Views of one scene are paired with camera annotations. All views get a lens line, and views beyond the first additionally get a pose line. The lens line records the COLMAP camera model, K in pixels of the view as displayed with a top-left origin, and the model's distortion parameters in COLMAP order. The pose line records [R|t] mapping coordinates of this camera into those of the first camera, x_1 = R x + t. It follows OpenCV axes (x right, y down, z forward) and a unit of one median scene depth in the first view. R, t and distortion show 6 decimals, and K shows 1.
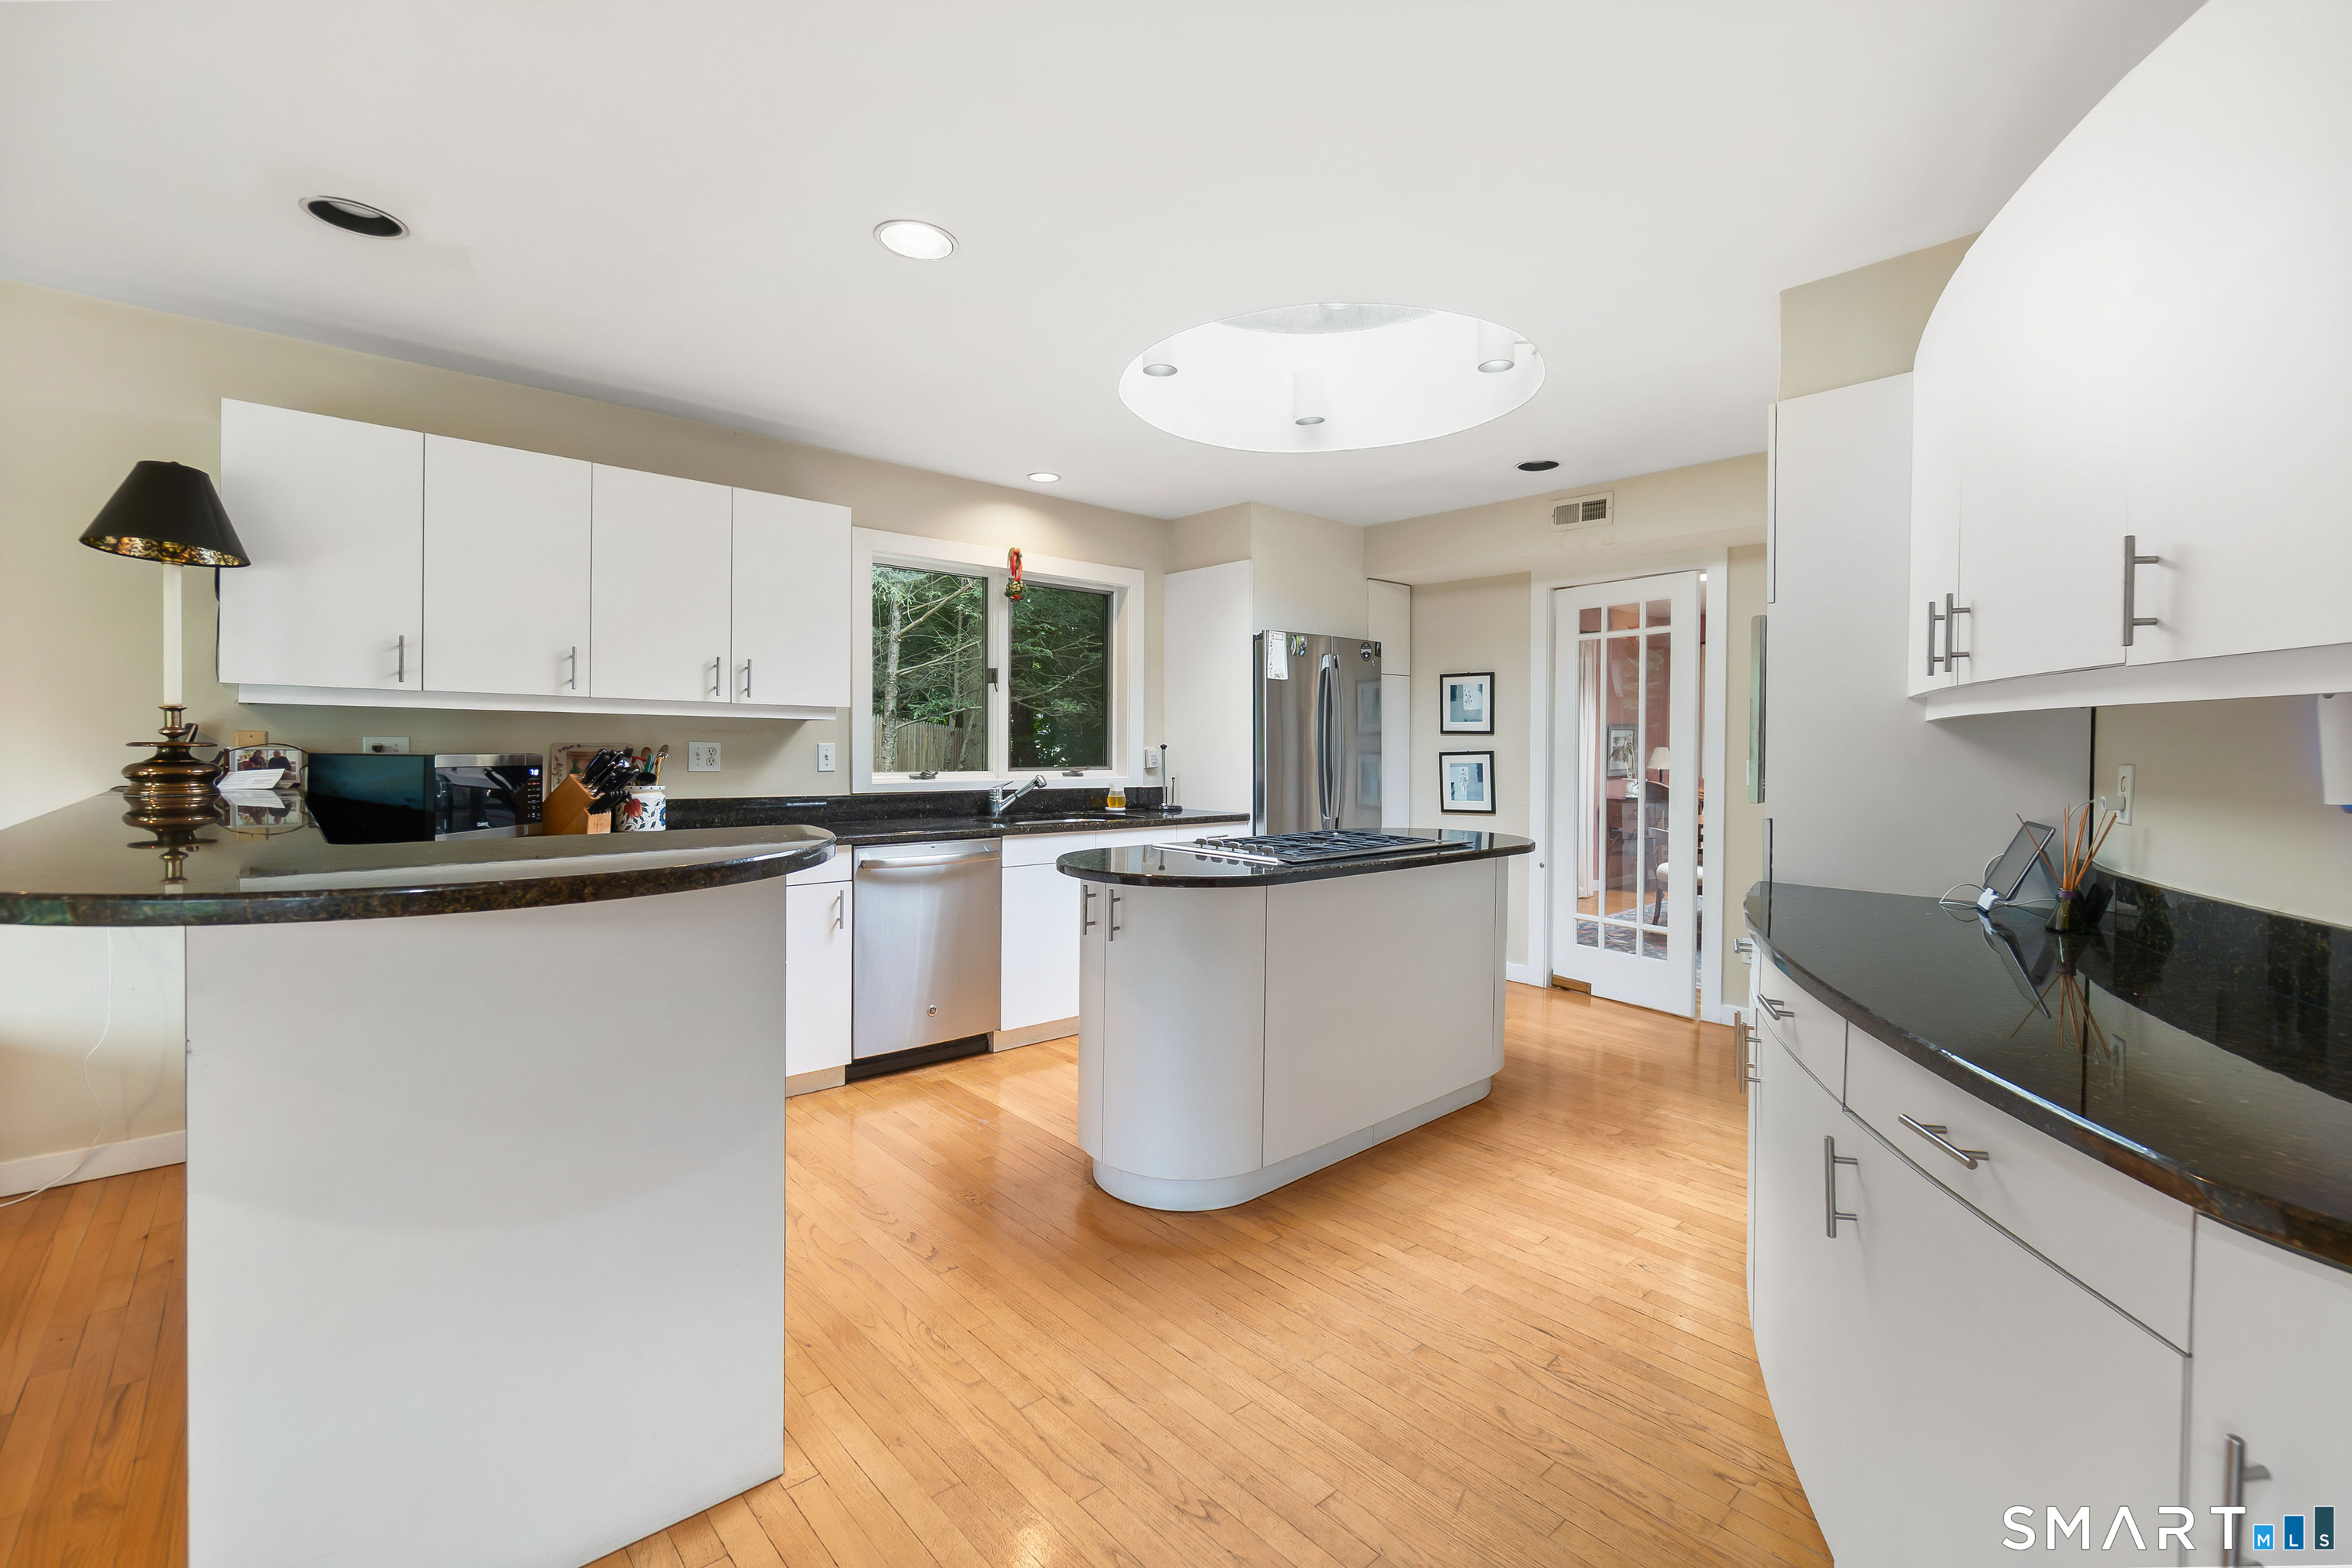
lens RADIAL K [[1027.5, 0, 1183.6], [0, 1027.5, 747.3], [0, 0, 1]] dist [0.000123, 0.000298]
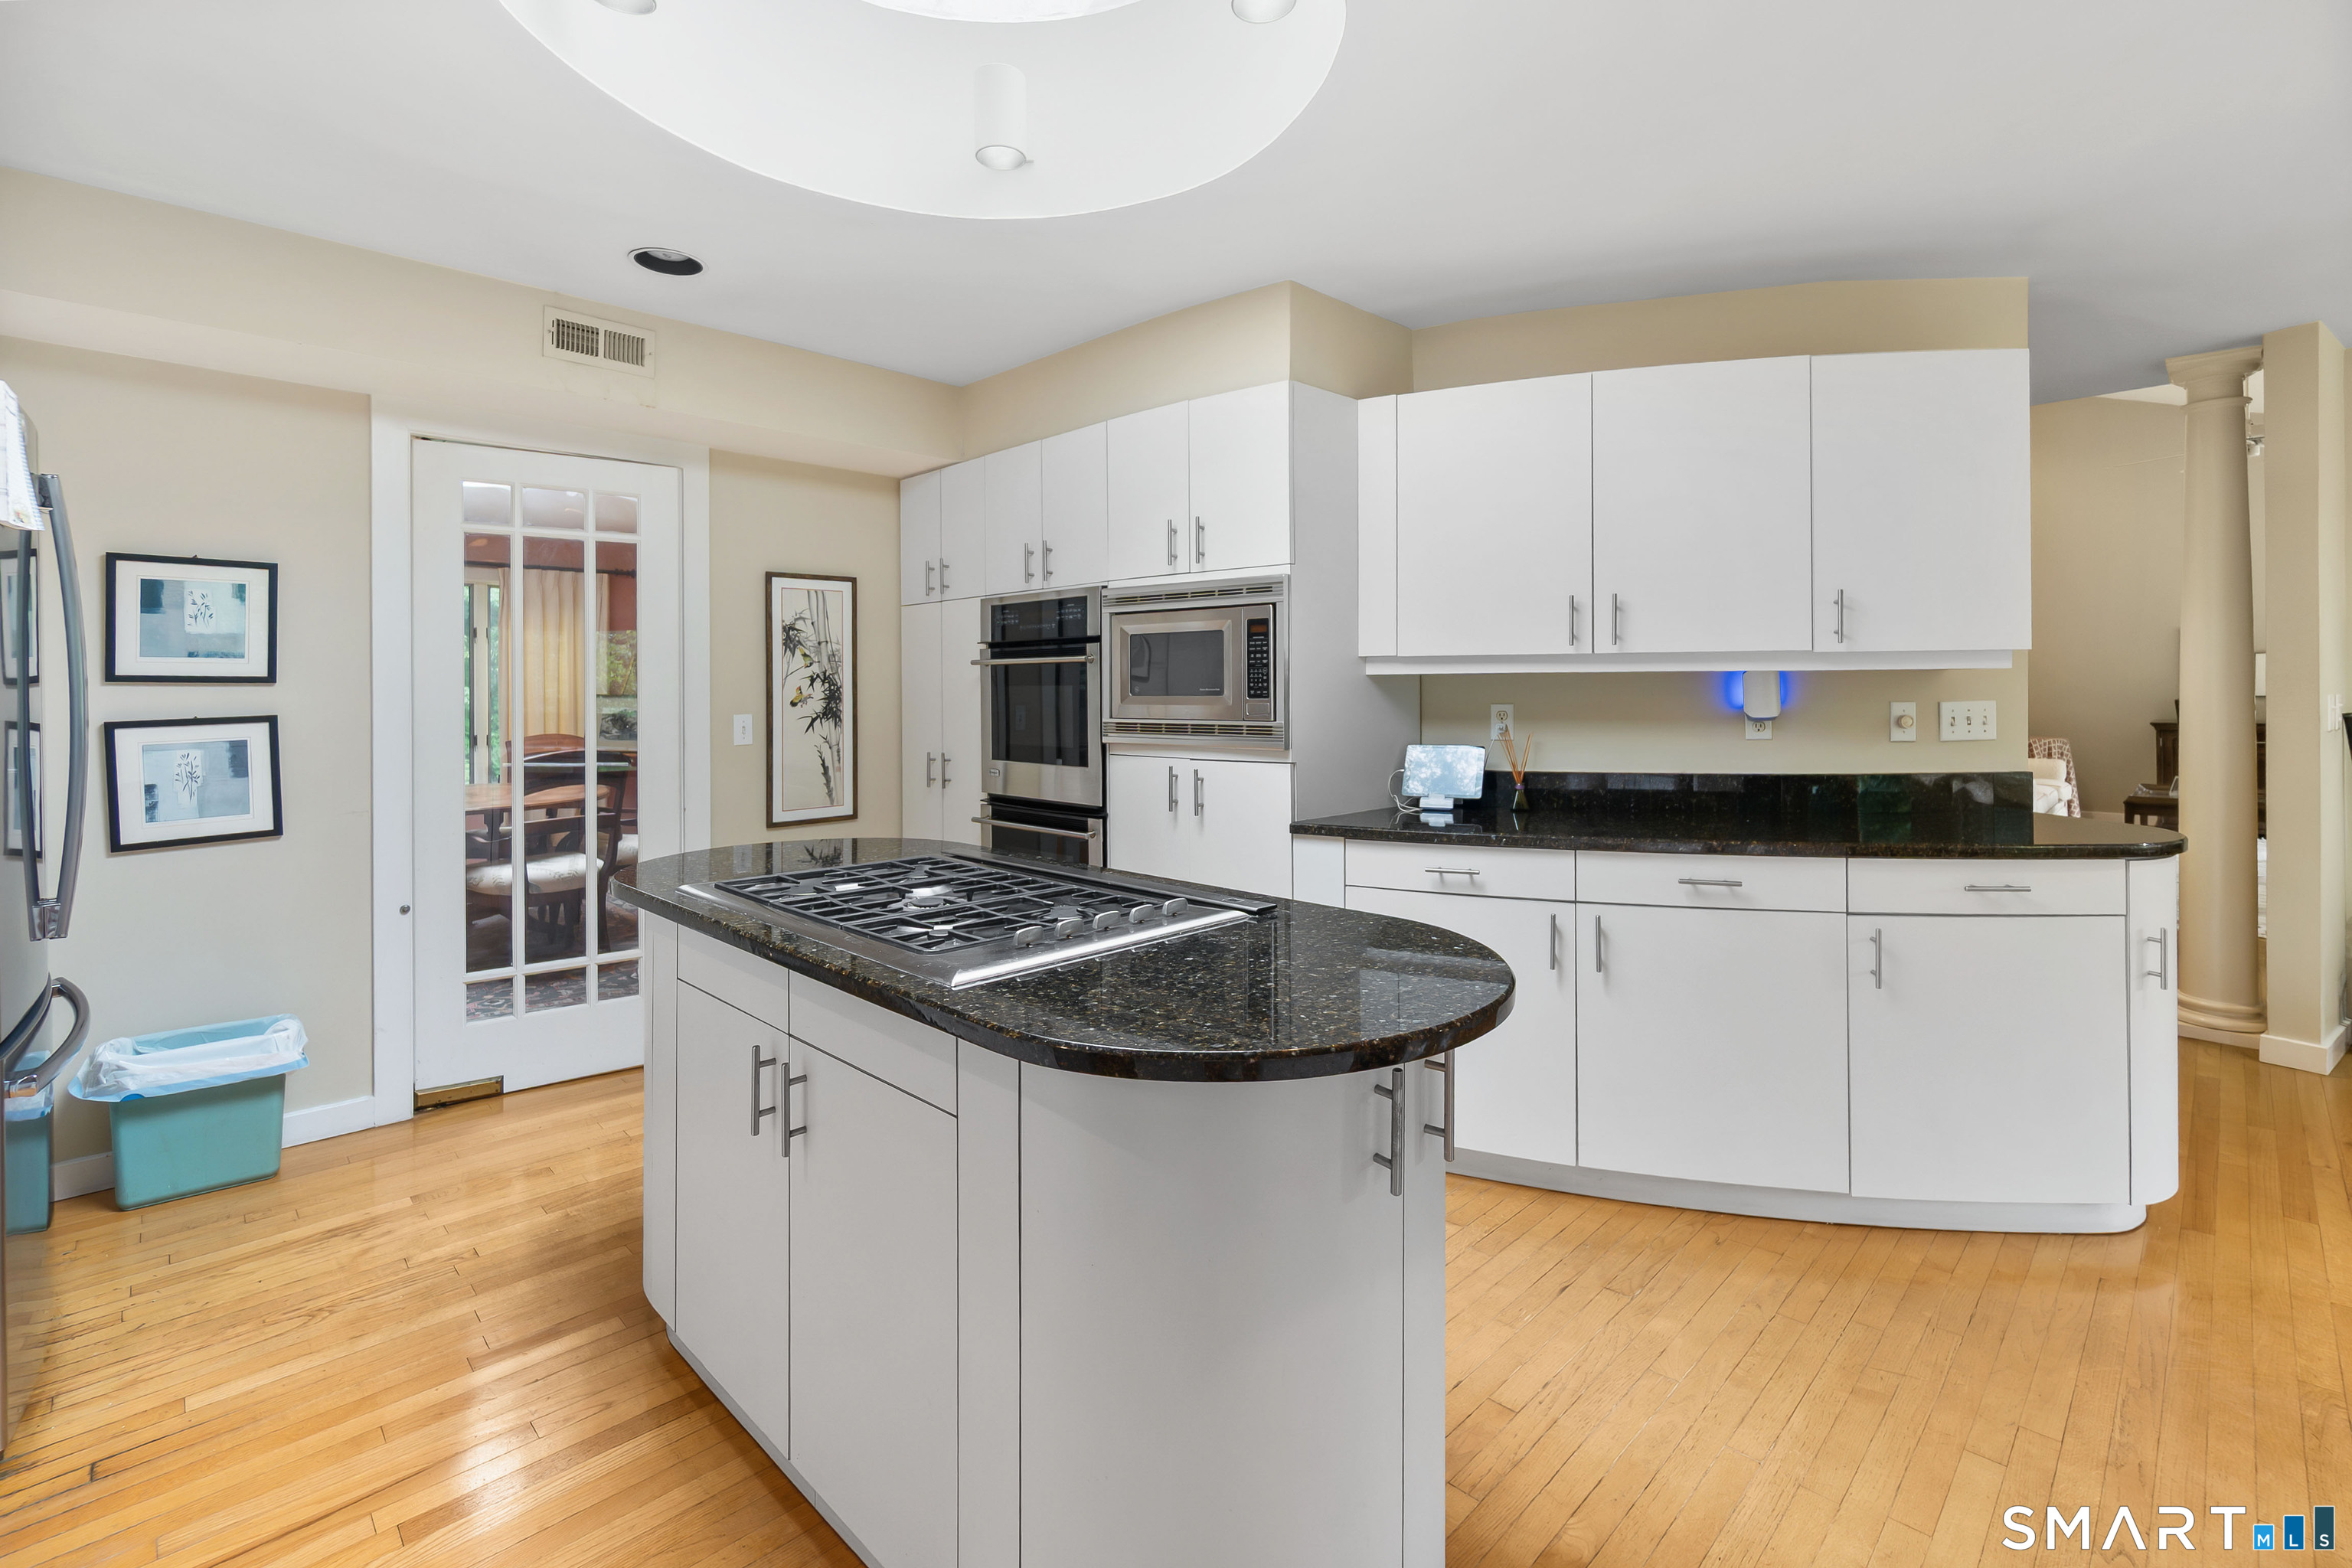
lens RADIAL K [[1058.2, 0, 1179.0], [0, 1058.2, 693.4], [0, 0, 1]] dist [-0.001314, -0.000145]
pose [[-0.056241, -0.009997, 0.998367, -0.258724], [0.009962, 0.999894, 0.010573, -0.008588], [-0.998368, 0.010540, -0.056135, 0.571049]]
